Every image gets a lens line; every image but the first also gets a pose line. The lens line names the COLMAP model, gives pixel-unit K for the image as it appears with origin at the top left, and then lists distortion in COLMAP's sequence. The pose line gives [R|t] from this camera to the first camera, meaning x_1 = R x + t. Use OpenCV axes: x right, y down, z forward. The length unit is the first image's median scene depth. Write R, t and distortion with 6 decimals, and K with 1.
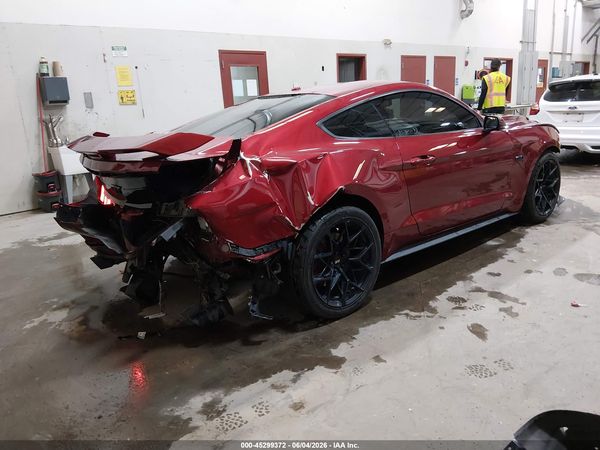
lens RADIAL K [[458.3, 0, 300.0], [0, 458.3, 225.0], [0, 0, 1]] dist [0.088782, -0.161422]
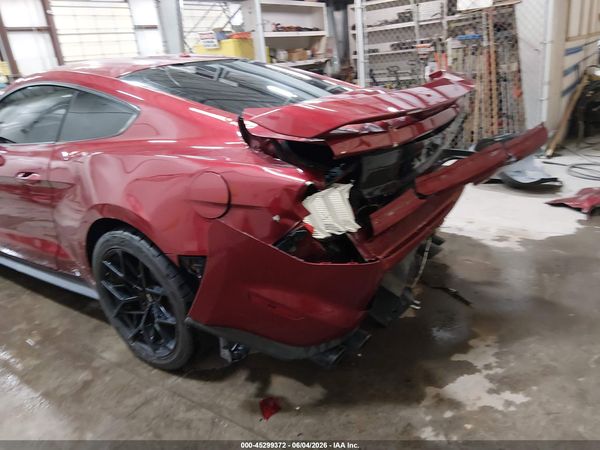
lens RADIAL K [[458.3, 0, 300.0], [0, 458.3, 225.0], [0, 0, 1]] dist [0.088782, -0.161422]
pose [[-0.247601, -0.249279, 0.936244, -1.005391], [0.353839, 0.876318, 0.326901, -0.271373], [-0.901938, 0.412221, -0.128772, 1.219694]]
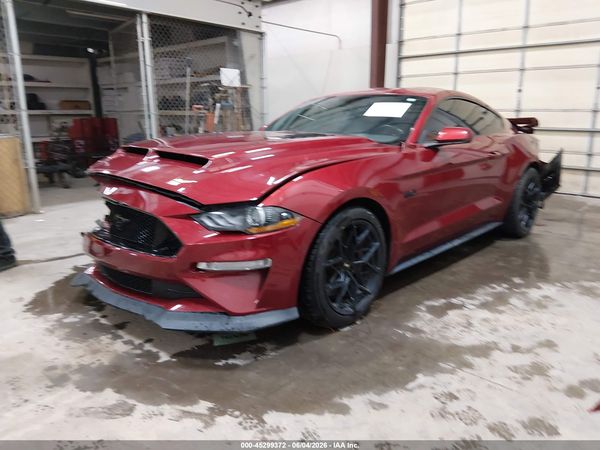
lens RADIAL K [[457.6, 0, 311.9], [0, 457.6, 209.2], [0, 0, 1]] dist [0.088803, -0.154689]
pose [[-0.989310, 0.077378, -0.123607, 0.562677], [0.014060, 0.894281, 0.447285, -0.696048], [0.145149, 0.440765, -0.885809, 2.639208]]
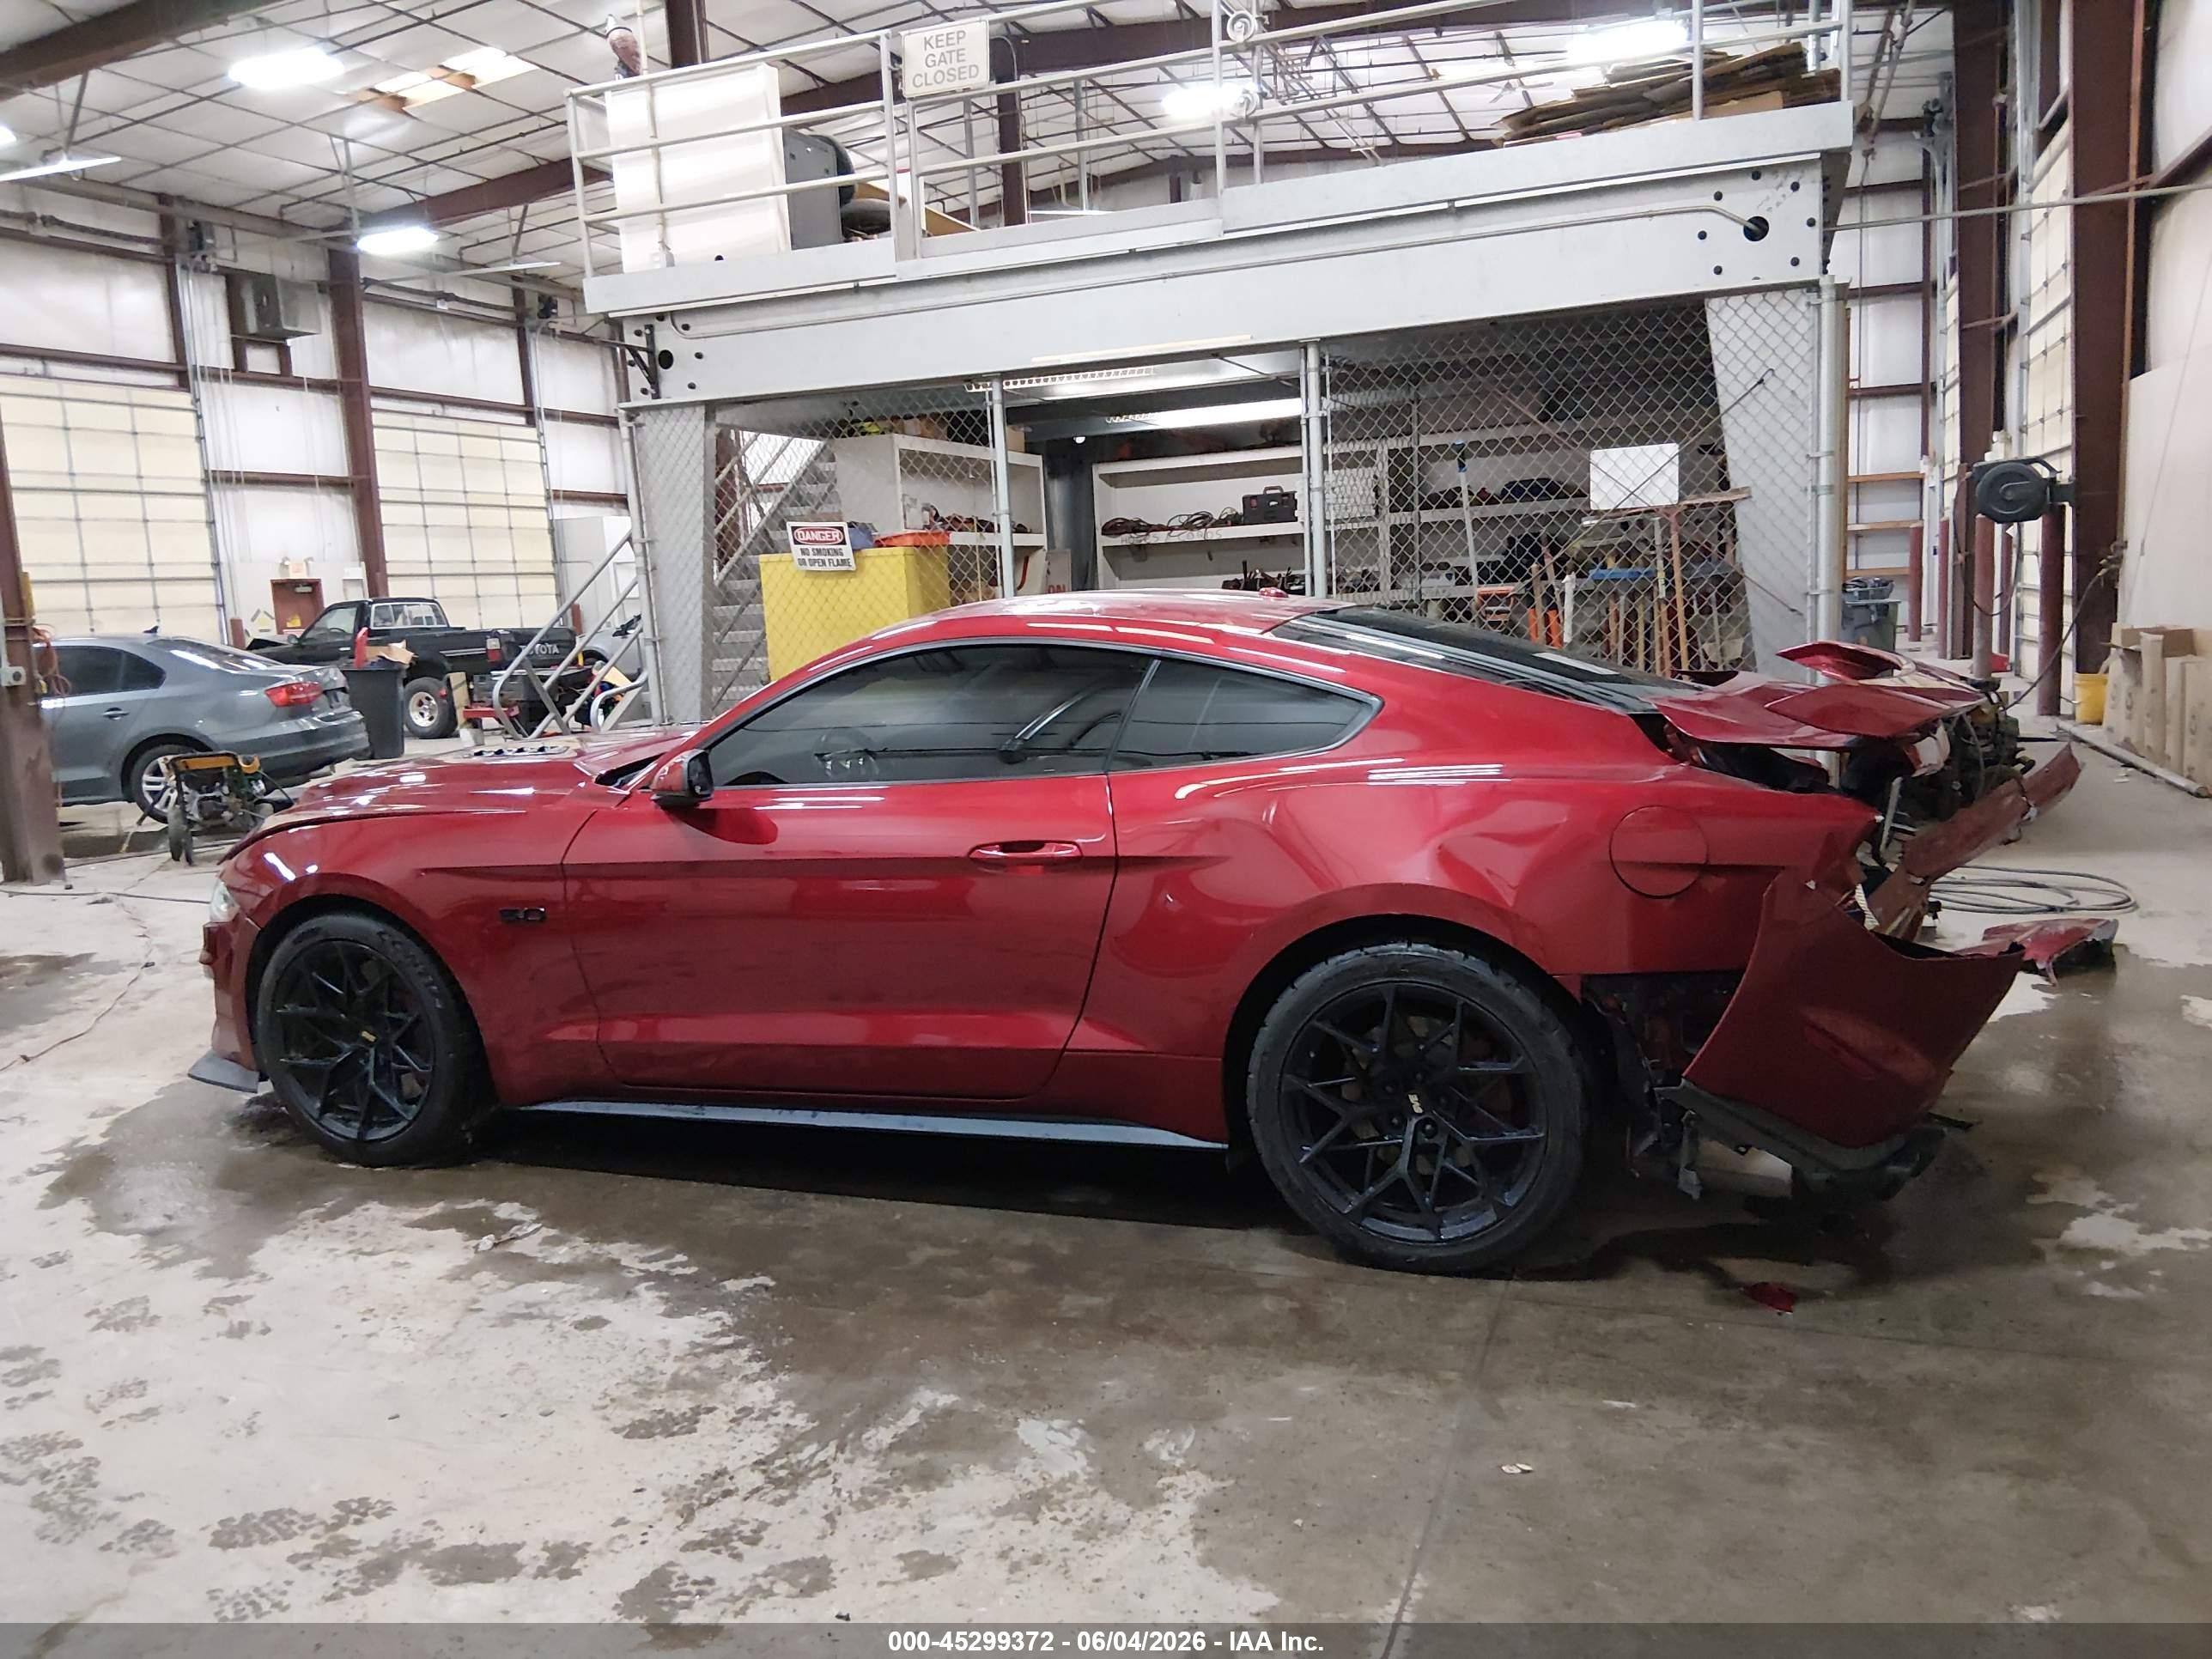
lens RADIAL K [[1689.4, 0, 1106.0], [0, 1689.4, 829.5], [0, 0, 1]] dist [0.088782, -0.161422]
pose [[-0.483246, -0.040470, 0.874548, -1.213169], [0.302928, 0.929498, 0.210401, -0.504841], [-0.821406, 0.366600, -0.436917, 1.991415]]
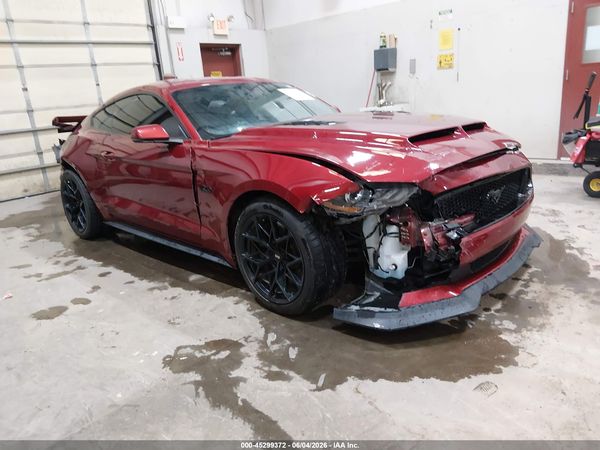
lens RADIAL K [[454.8, 0, 291.4], [0, 454.8, 213.7], [0, 0, 1]] dist [0.089716, -0.150141]
pose [[0.096096, 0.304922, -0.947517, 1.573107], [-0.183001, 0.941108, 0.284300, -0.448955], [0.978405, 0.146077, 0.146238, 1.378762]]
